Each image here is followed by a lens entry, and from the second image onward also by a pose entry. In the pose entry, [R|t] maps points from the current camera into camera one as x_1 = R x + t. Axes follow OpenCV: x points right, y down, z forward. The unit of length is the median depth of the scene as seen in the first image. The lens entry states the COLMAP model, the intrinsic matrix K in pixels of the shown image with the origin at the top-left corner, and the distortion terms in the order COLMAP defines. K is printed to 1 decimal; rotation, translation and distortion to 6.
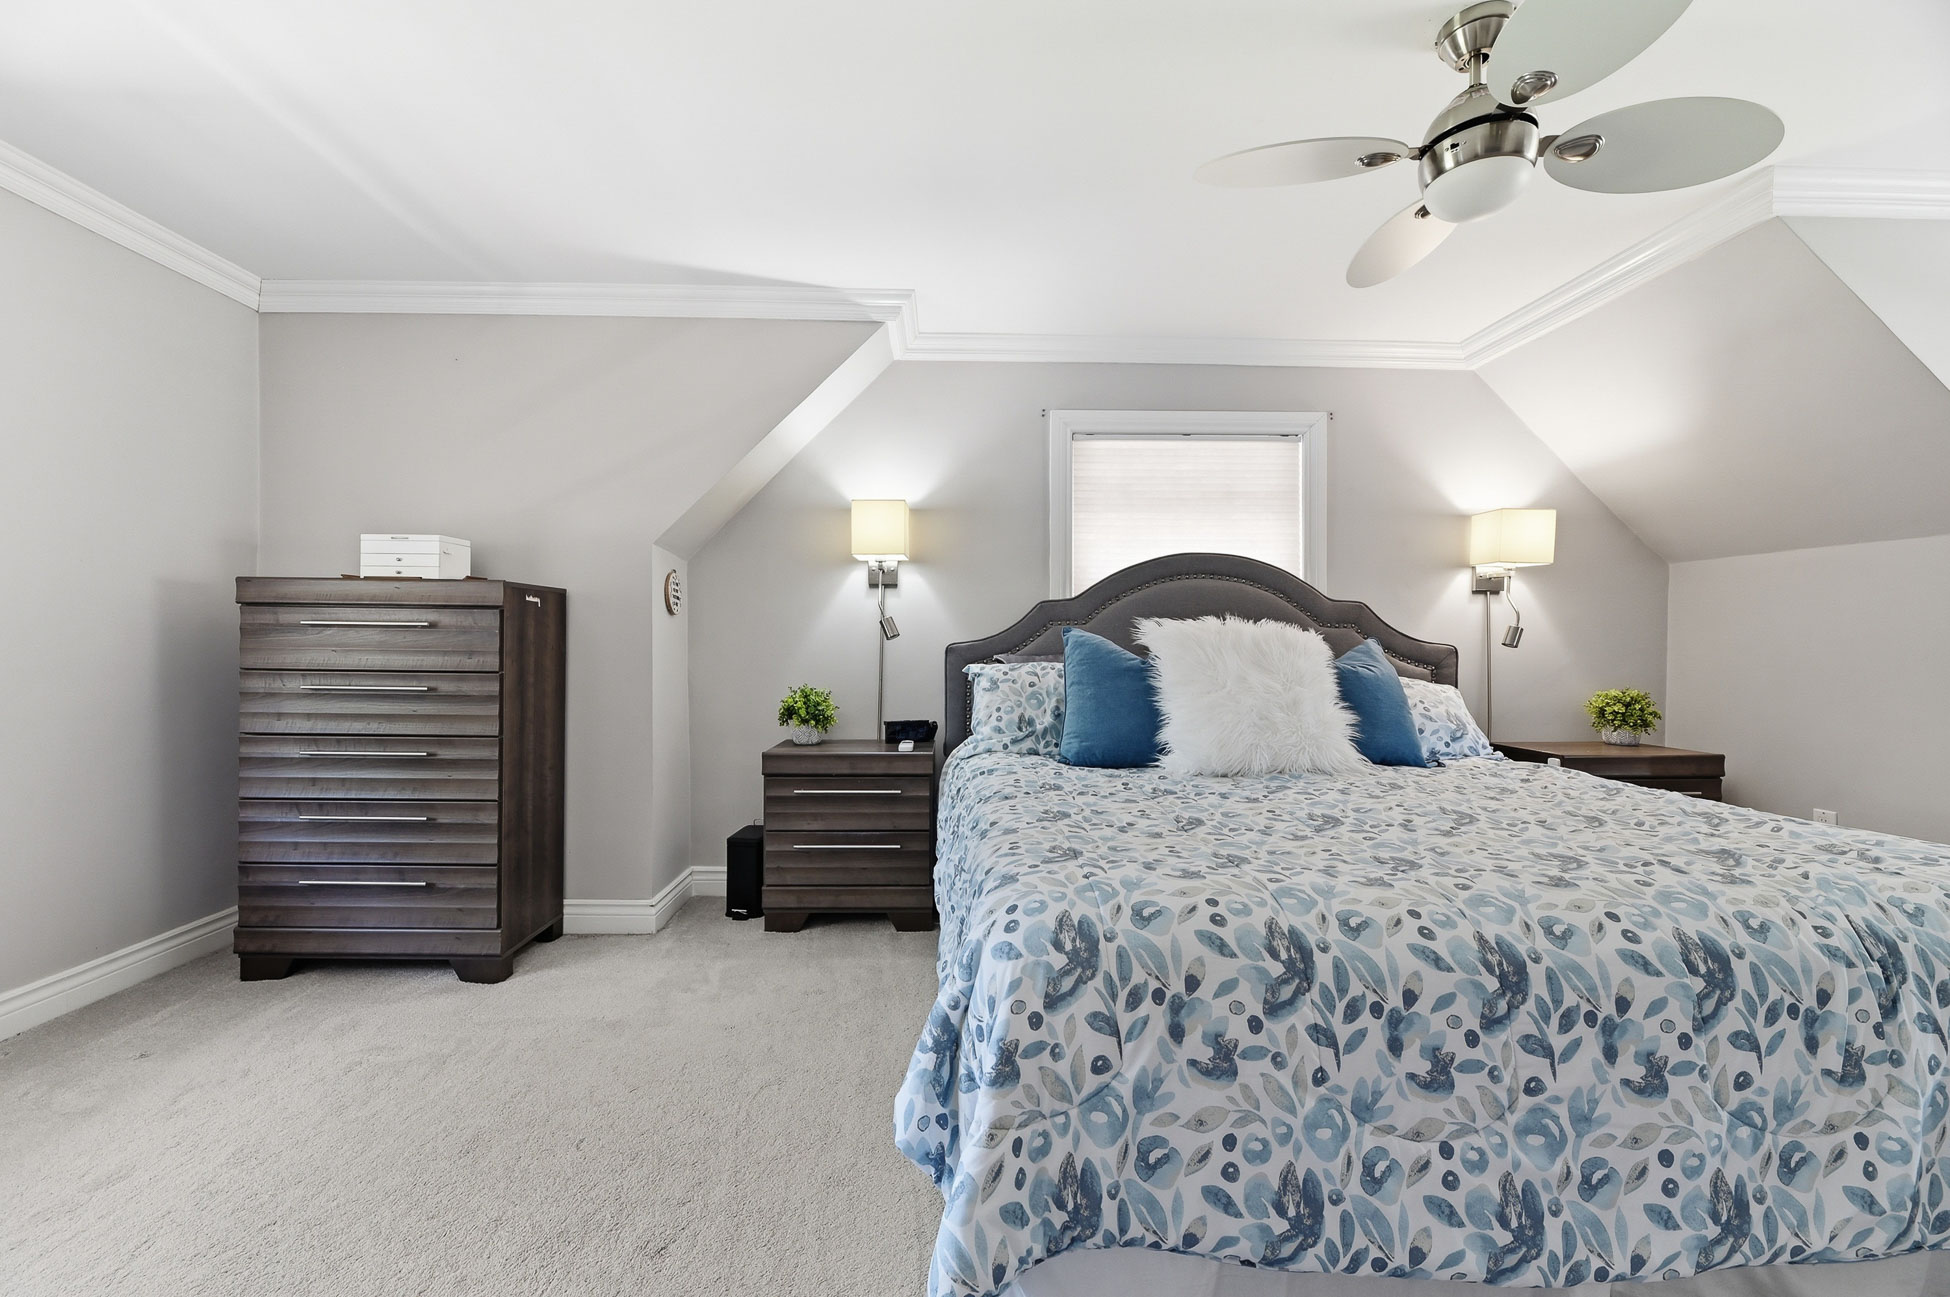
lens RADIAL K [[792.3, 0, 965.8], [0, 792.3, 646.8], [0, 0, 1]] dist [0.003117, -0.003529]
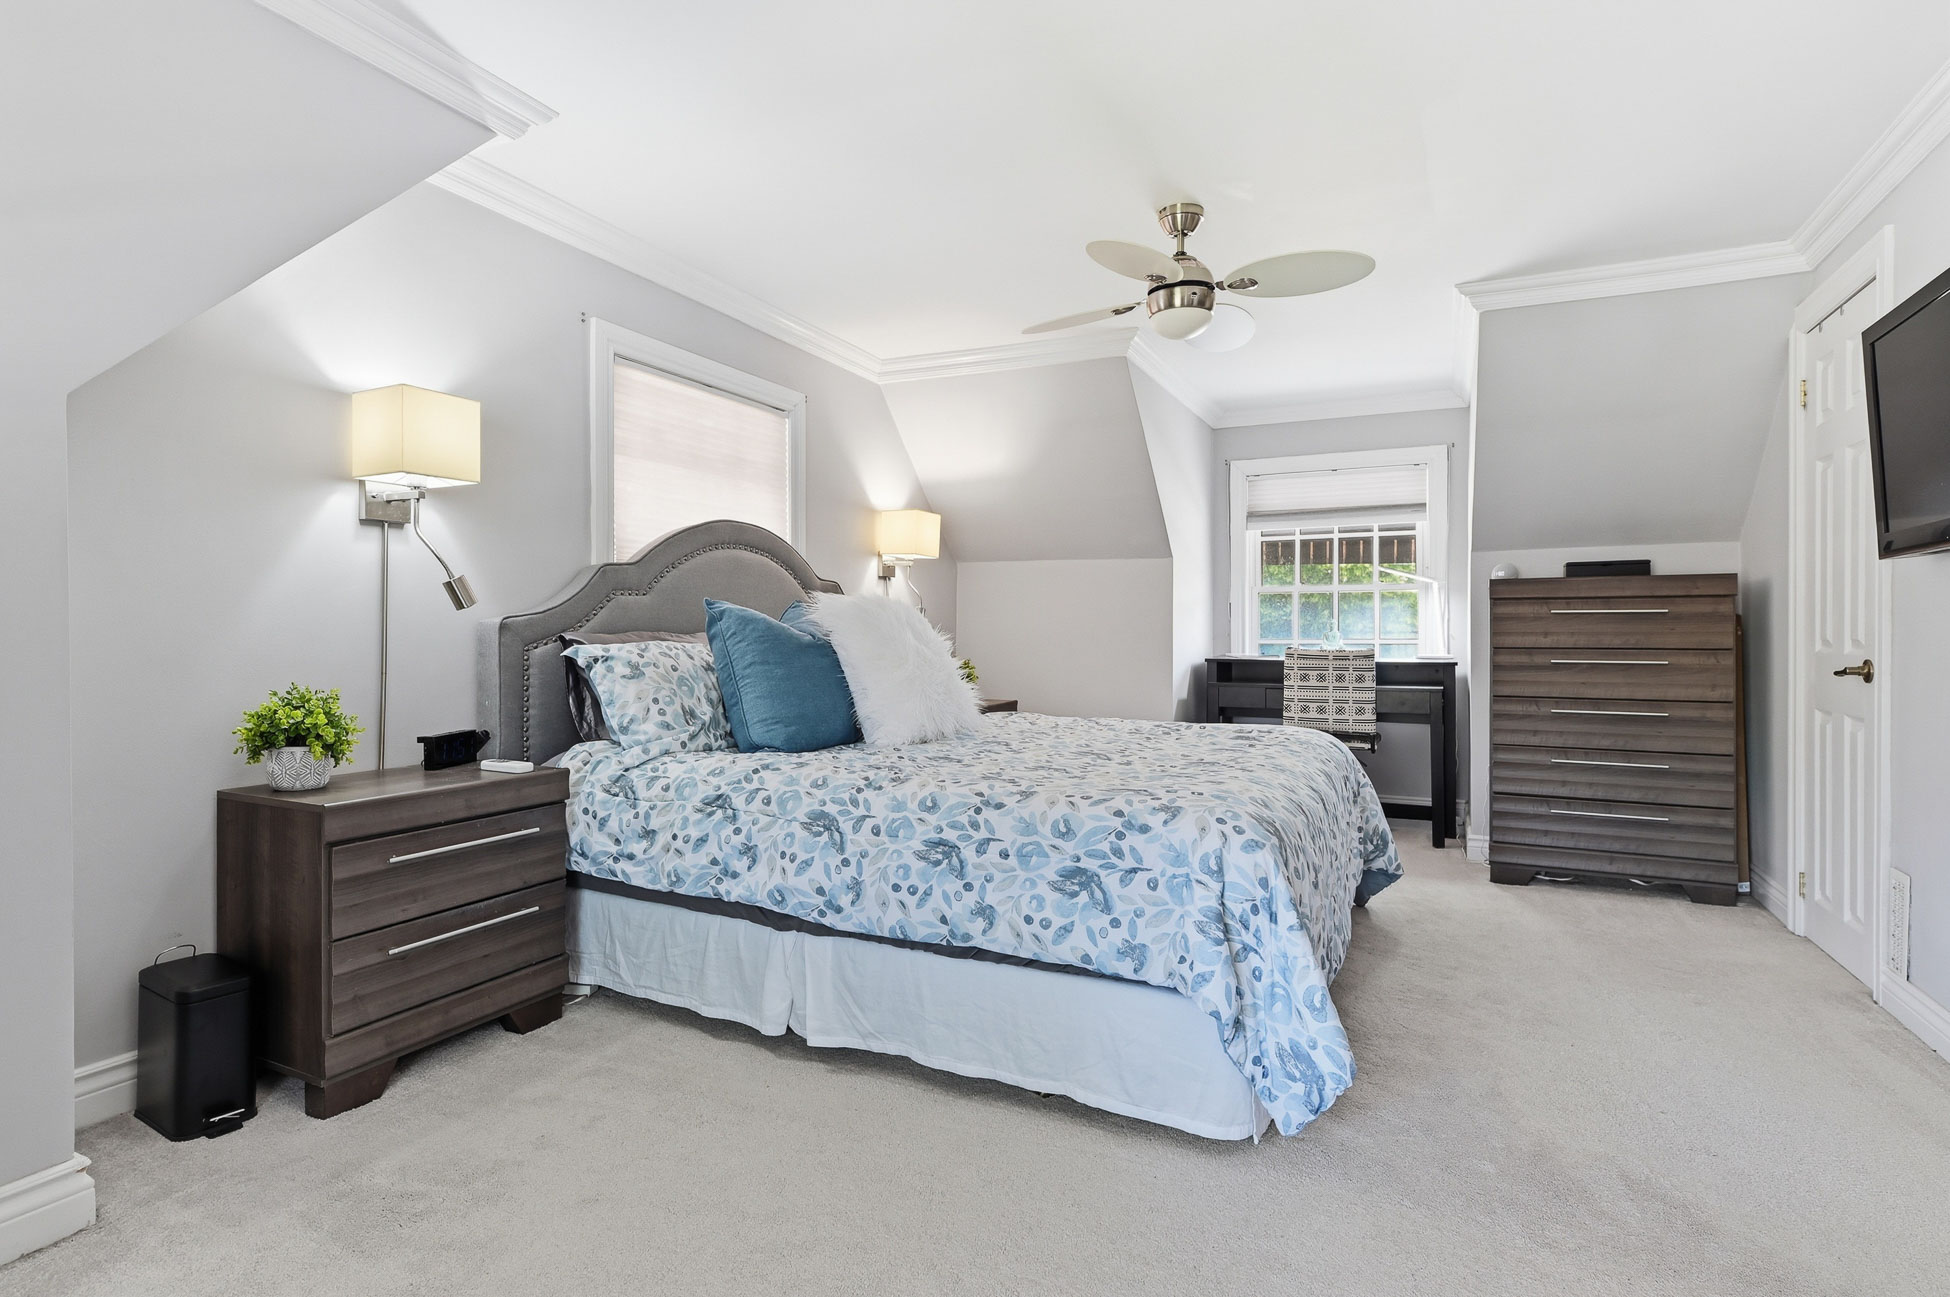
lens RADIAL K [[974.5, 0, 966.4], [0, 974.5, 649.5], [0, 0, 1]] dist [0.007382, -0.000360]
pose [[0.464765, -0.018832, 0.885234, -0.629031], [-0.002206, 0.999746, 0.022426, 0.004591], [-0.885431, -0.012376, 0.464605, 0.252186]]
